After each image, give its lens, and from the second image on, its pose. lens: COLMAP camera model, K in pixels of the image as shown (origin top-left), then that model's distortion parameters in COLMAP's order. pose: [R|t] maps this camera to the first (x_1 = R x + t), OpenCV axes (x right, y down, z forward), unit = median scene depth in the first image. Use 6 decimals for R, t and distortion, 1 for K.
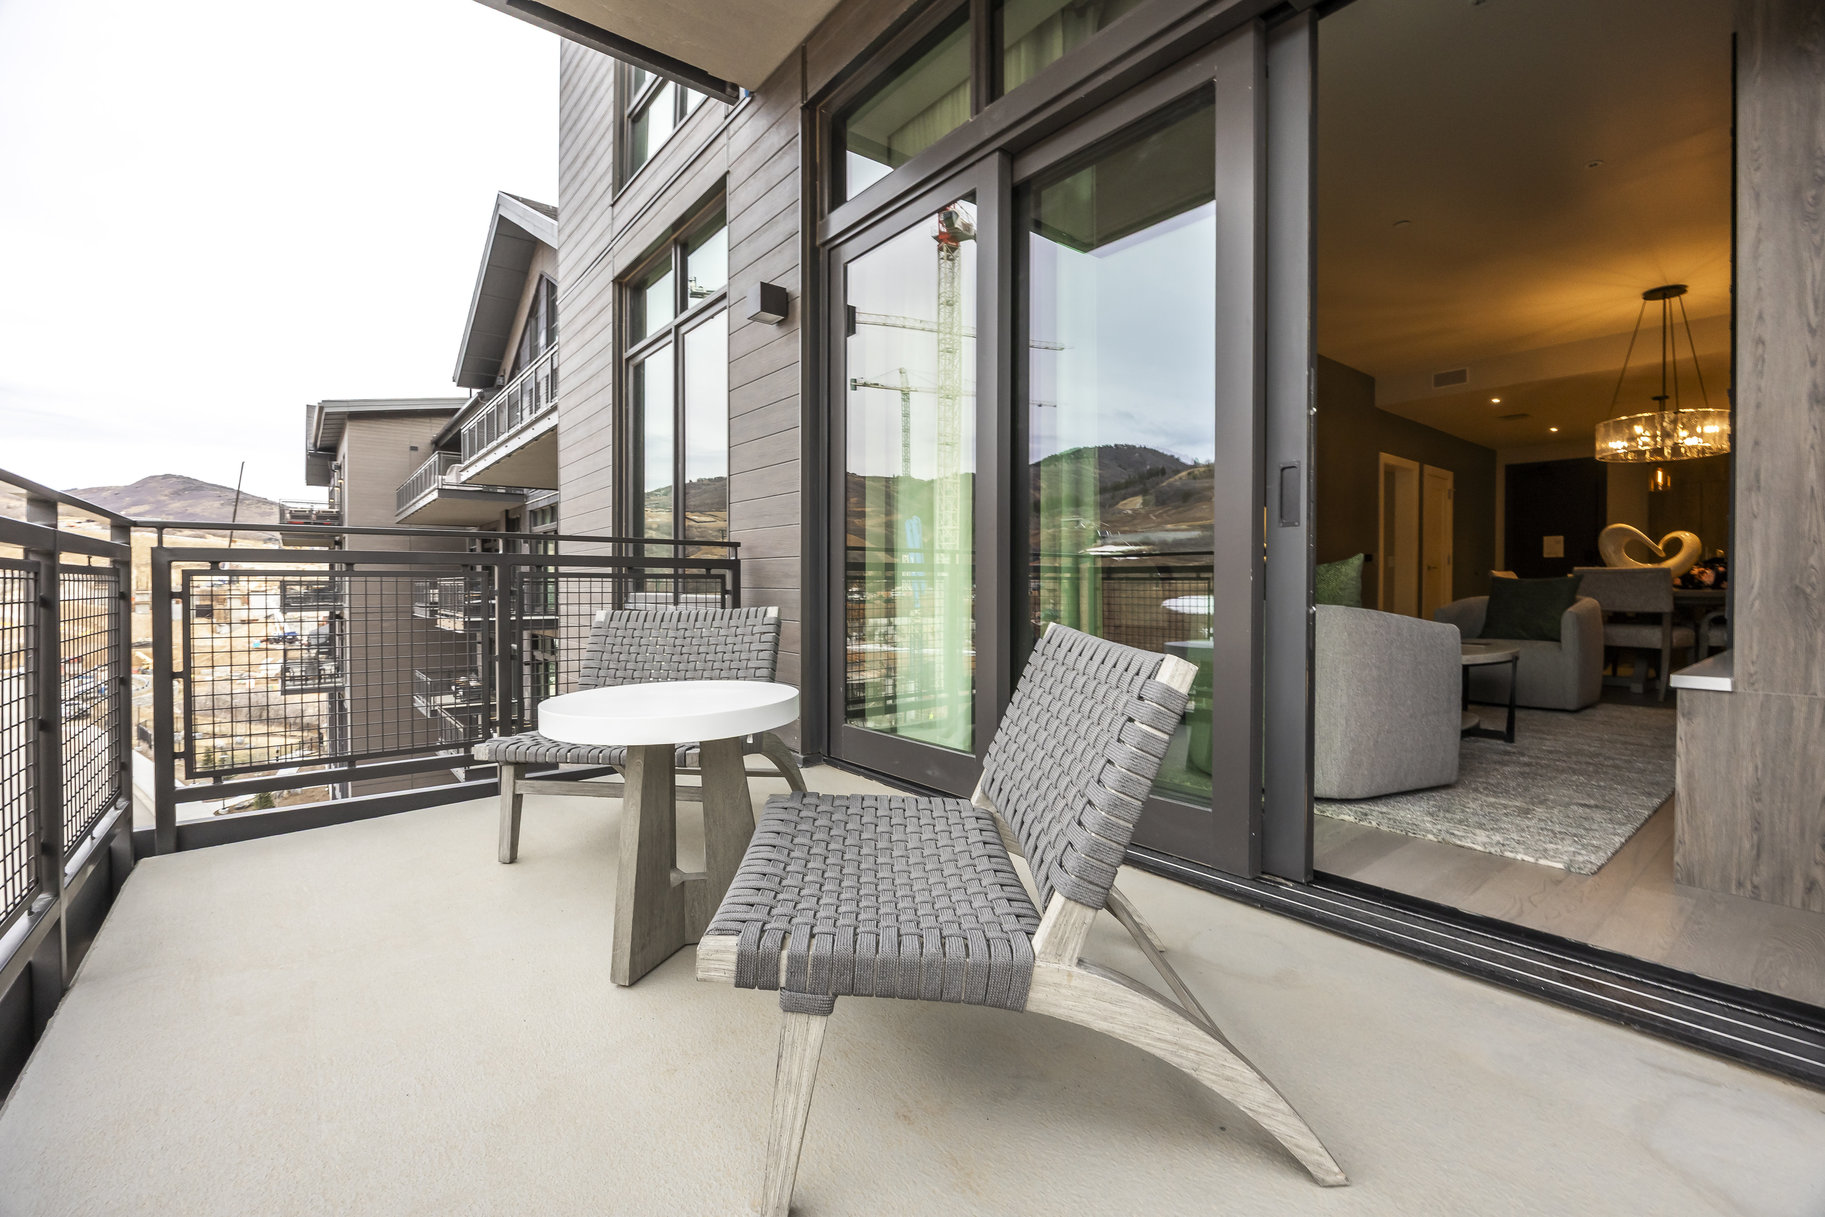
lens RADIAL K [[795.4, 0, 916.5], [0, 795.4, 598.0], [0, 0, 1]] dist [-0.013203, -0.000173]
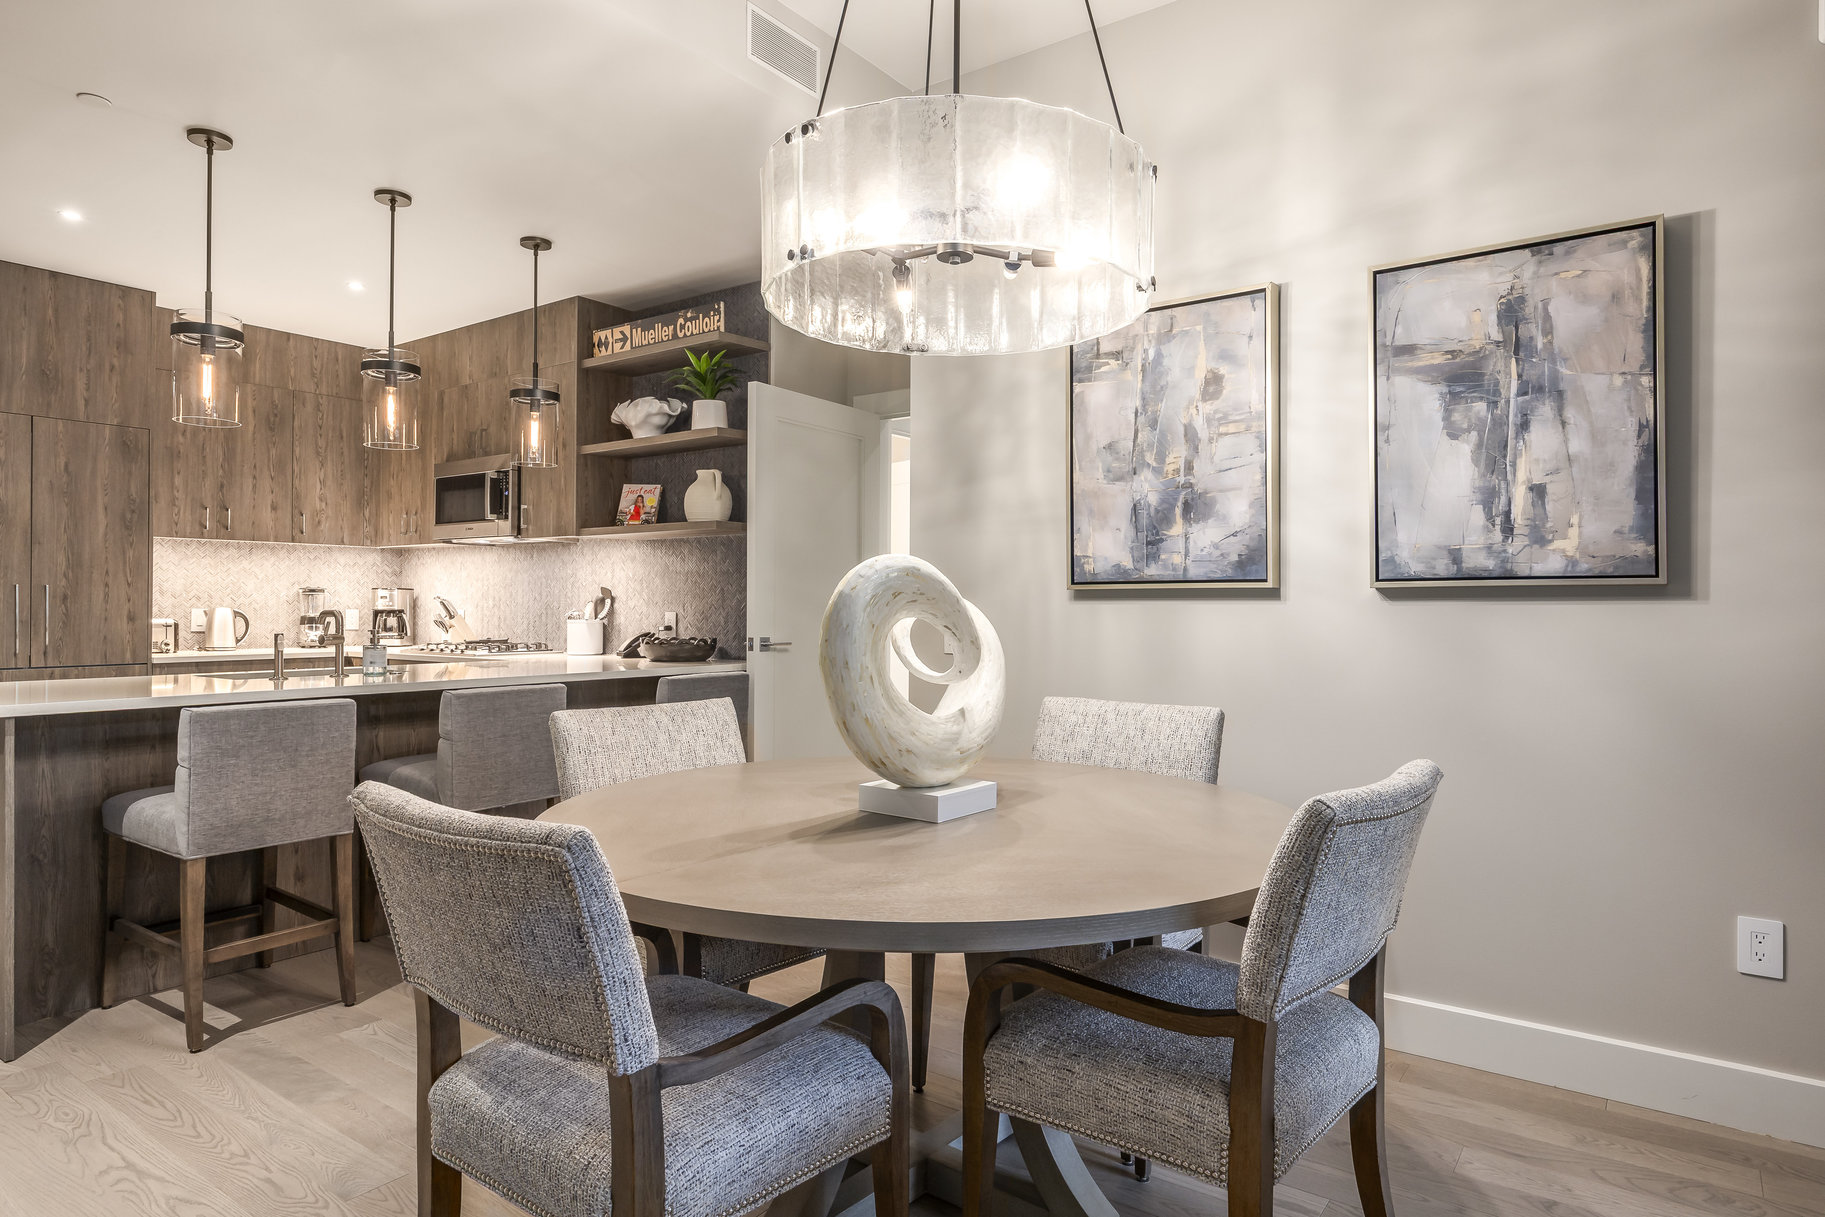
lens RADIAL K [[1042.9, 0, 913.3], [0, 1042.9, 603.8], [0, 0, 1]] dist [-0.008741, 0.000392]
pose [[-0.271435, -0.001748, 0.962455, 0.422425], [0.009264, 0.999947, 0.004429, -0.057578], [-0.962412, 0.010118, -0.271404, 0.776215]]
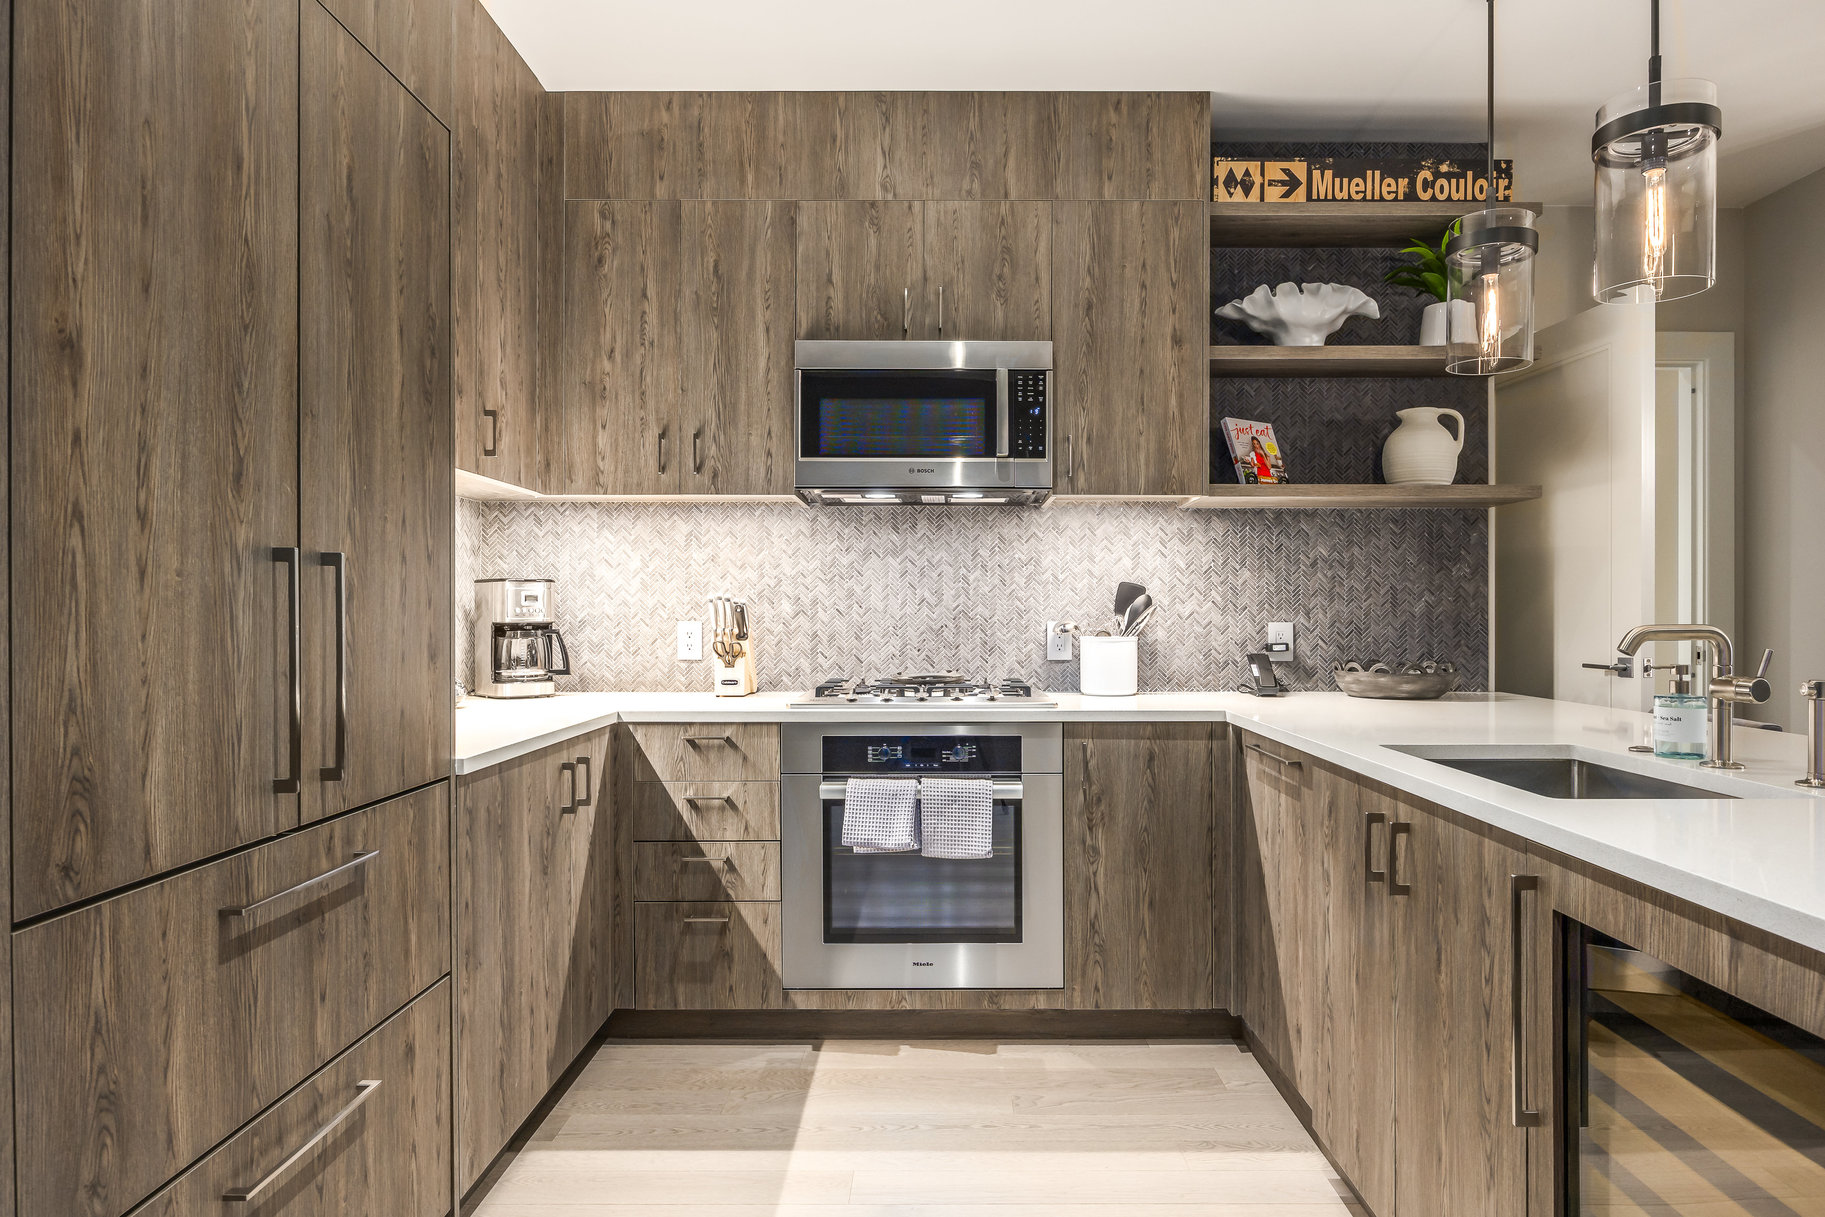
lens RADIAL K [[1083.0, 0, 920.0], [0, 1083.0, 610.2], [0, 0, 1]] dist [-0.005855, -0.000155]
pose [[-0.782033, -0.000742, 0.623236, 0.890668], [0.007835, 0.999909, 0.011023, -0.061242], [-0.623188, 0.013503, -0.781956, 1.145518]]
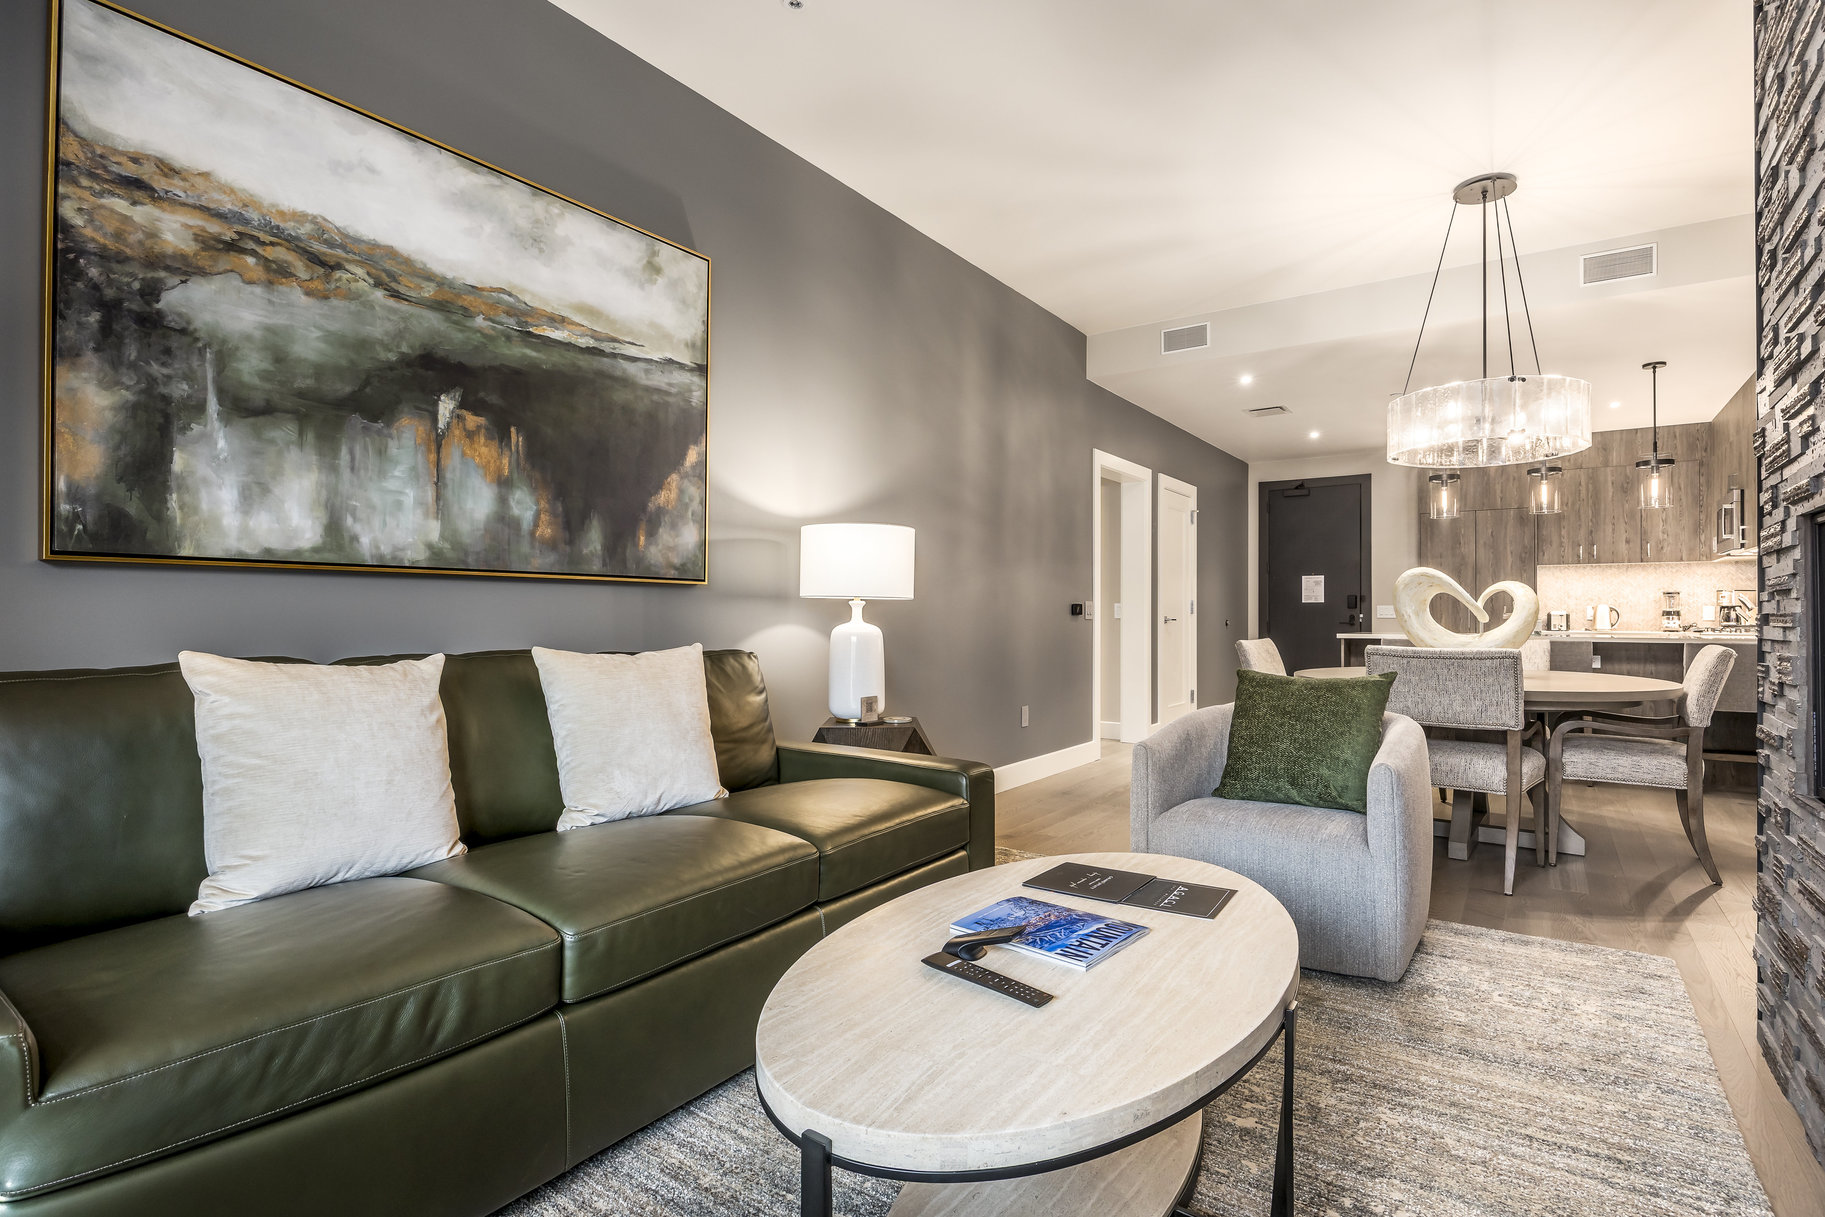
lens RADIAL K [[897.8, 0, 923.5], [0, 897.8, 613.3], [0, 0, 1]] dist [-0.000666, -0.000181]
pose [[0.960194, 0.001777, 0.279329, 0.238365], [0.002685, 0.999875, -0.015590, -0.035178], [-0.279322, 0.015719, 0.960069, 0.320277]]
